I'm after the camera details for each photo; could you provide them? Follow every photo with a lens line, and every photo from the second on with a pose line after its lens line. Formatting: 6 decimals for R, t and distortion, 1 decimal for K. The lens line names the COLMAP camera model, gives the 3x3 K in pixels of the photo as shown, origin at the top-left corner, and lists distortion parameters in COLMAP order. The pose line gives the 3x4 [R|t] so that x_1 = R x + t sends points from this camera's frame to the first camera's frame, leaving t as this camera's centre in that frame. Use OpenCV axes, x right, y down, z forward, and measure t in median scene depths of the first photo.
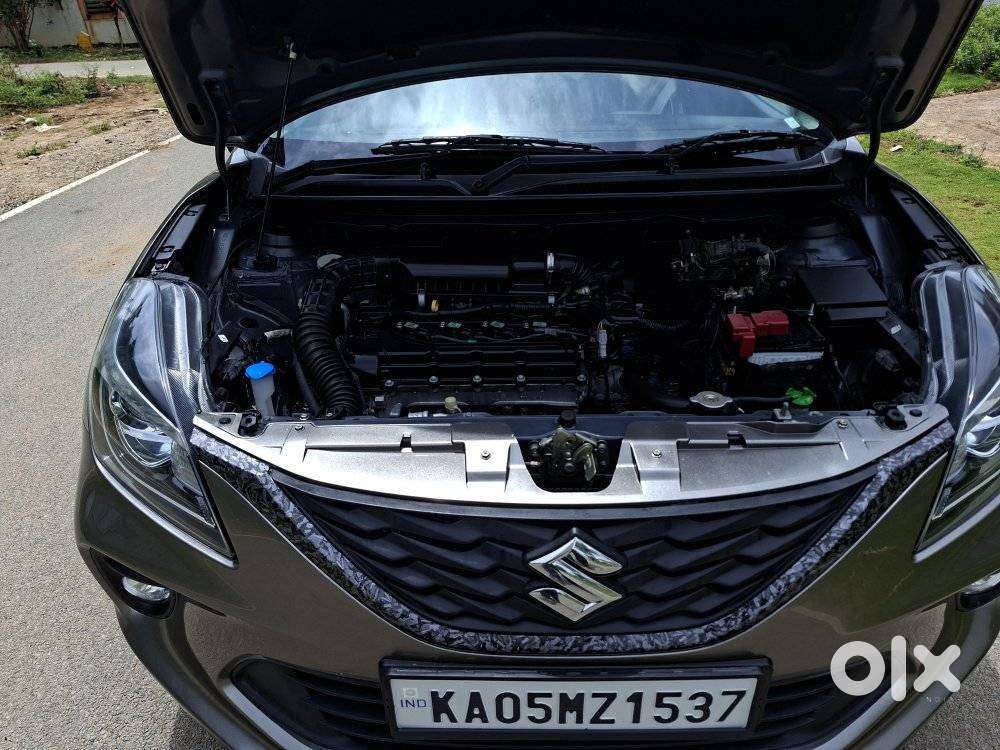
lens RADIAL K [[705.2, 0, 502.4], [0, 705.2, 379.6], [0, 0, 1]] dist [0.008874, -0.003152]
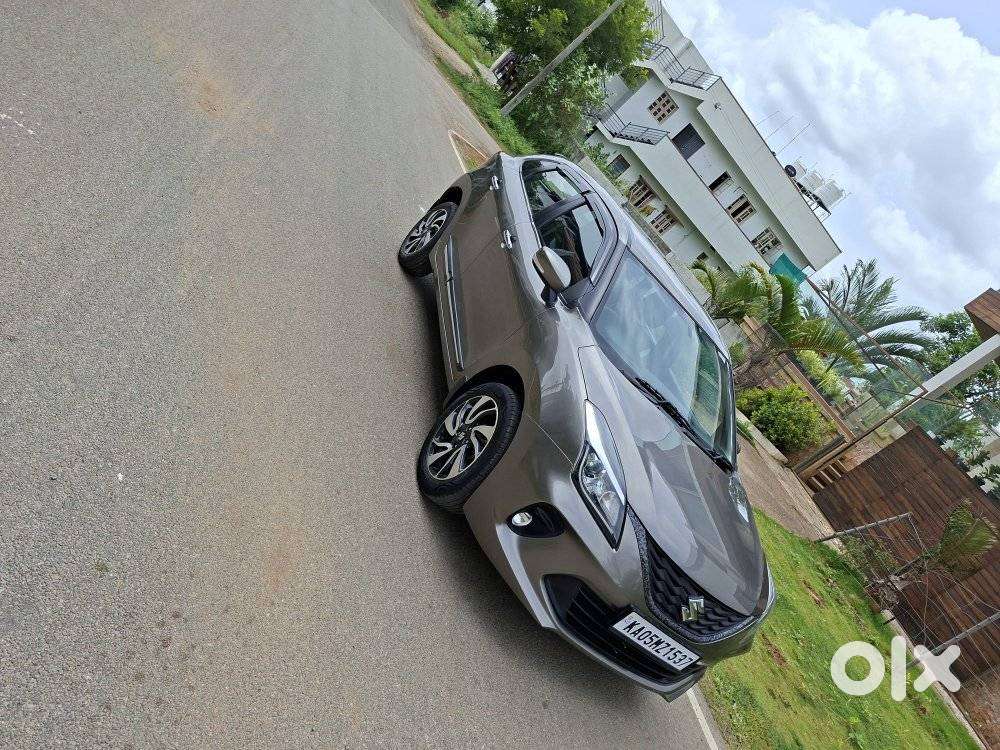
lens RADIAL K [[705.2, 0, 502.4], [0, 705.2, 379.6], [0, 0, 1]] dist [0.008874, -0.003152]
pose [[0.650649, 0.564032, 0.508452, -2.462960], [-0.567375, 0.806104, -0.168170, 0.438442], [-0.504719, -0.179063, 0.844509, -0.980208]]
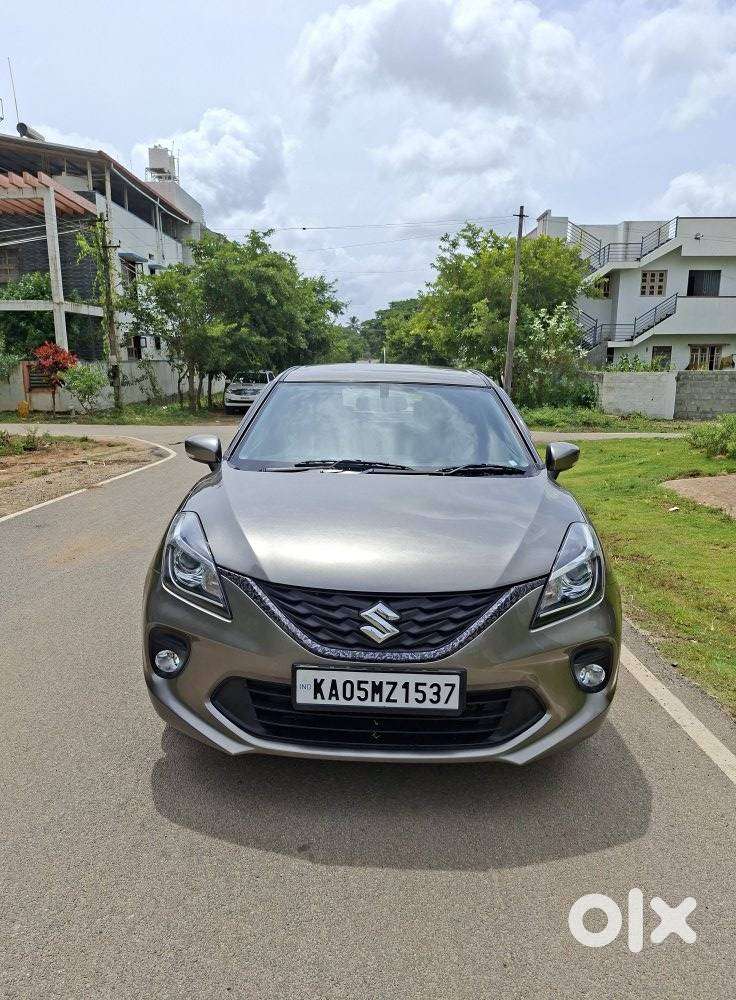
lens RADIAL K [[697.2, 0, 360.9], [0, 697.2, 493.7], [0, 0, 1]] dist [0.079352, -0.094858]
pose [[0.998925, 0.042941, -0.017481, 0.059281], [-0.046326, 0.939589, -0.339154, 0.631249], [0.001862, 0.339600, 0.940568, -1.265717]]
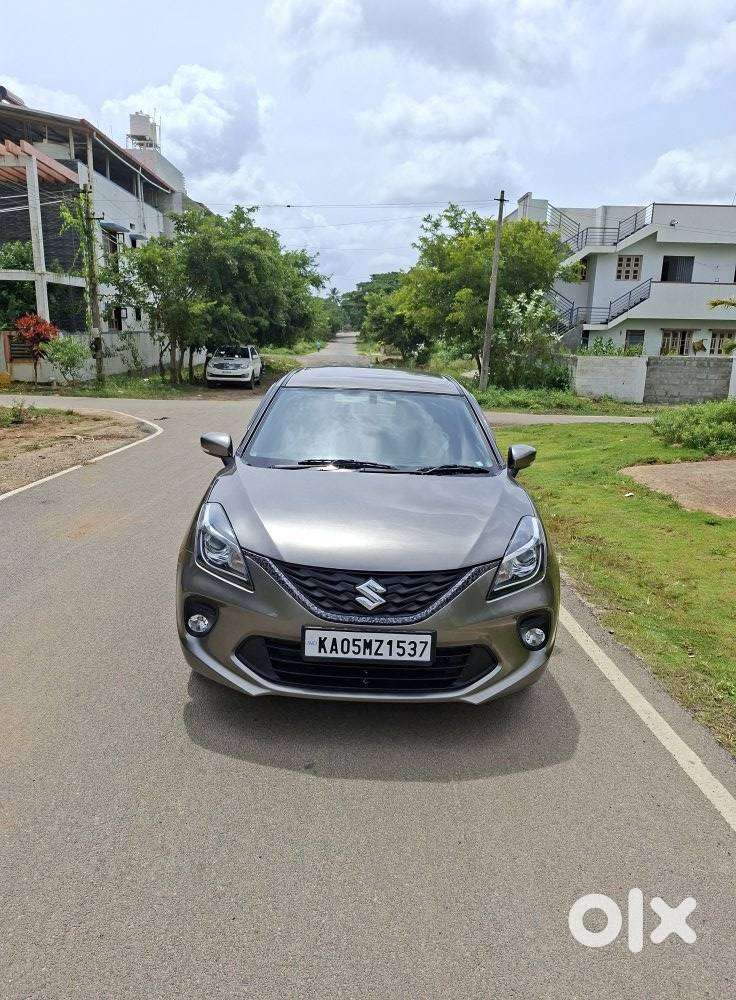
lens RADIAL K [[698.4, 0, 365.1], [0, 698.4, 485.9], [0, 0, 1]] dist [0.080522, -0.087057]
pose [[0.997997, 0.059275, 0.022093, -0.013439], [-0.049313, 0.947743, -0.315202, 0.742701], [-0.039622, 0.313481, 0.948768, -1.888909]]
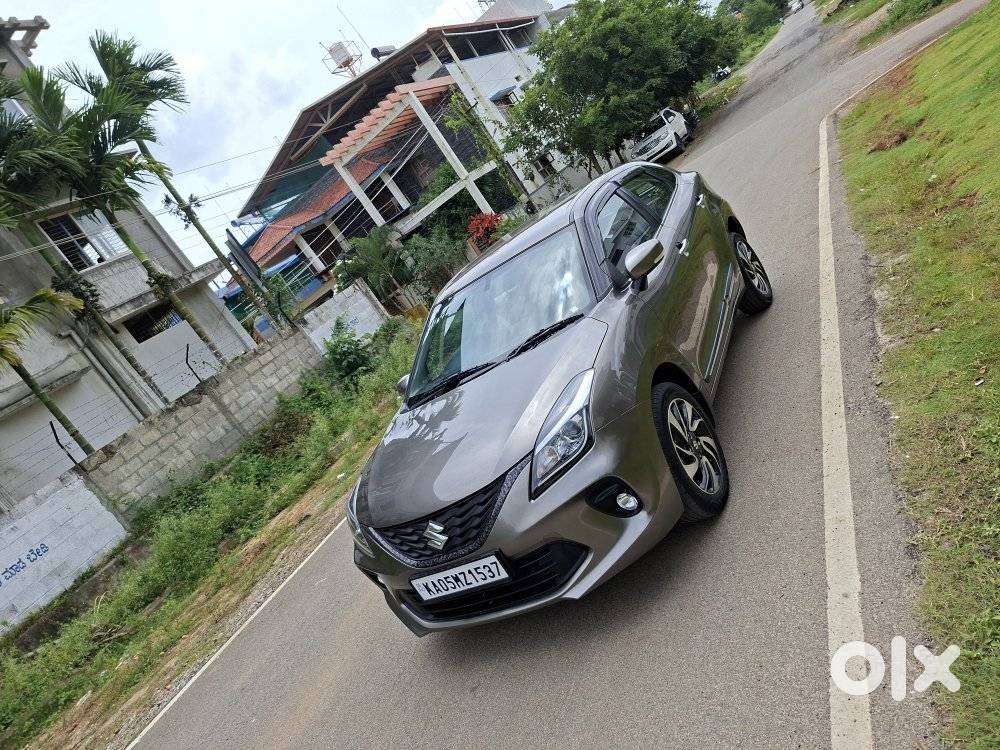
lens RADIAL K [[694.1, 0, 511.5], [0, 694.1, 354.1], [0, 0, 1]] dist [0.092777, -0.122244]
pose [[0.759323, -0.371919, -0.533952, 2.211040], [0.278711, 0.927372, -0.249602, 0.380000], [0.588004, 0.040710, 0.807833, -1.298567]]
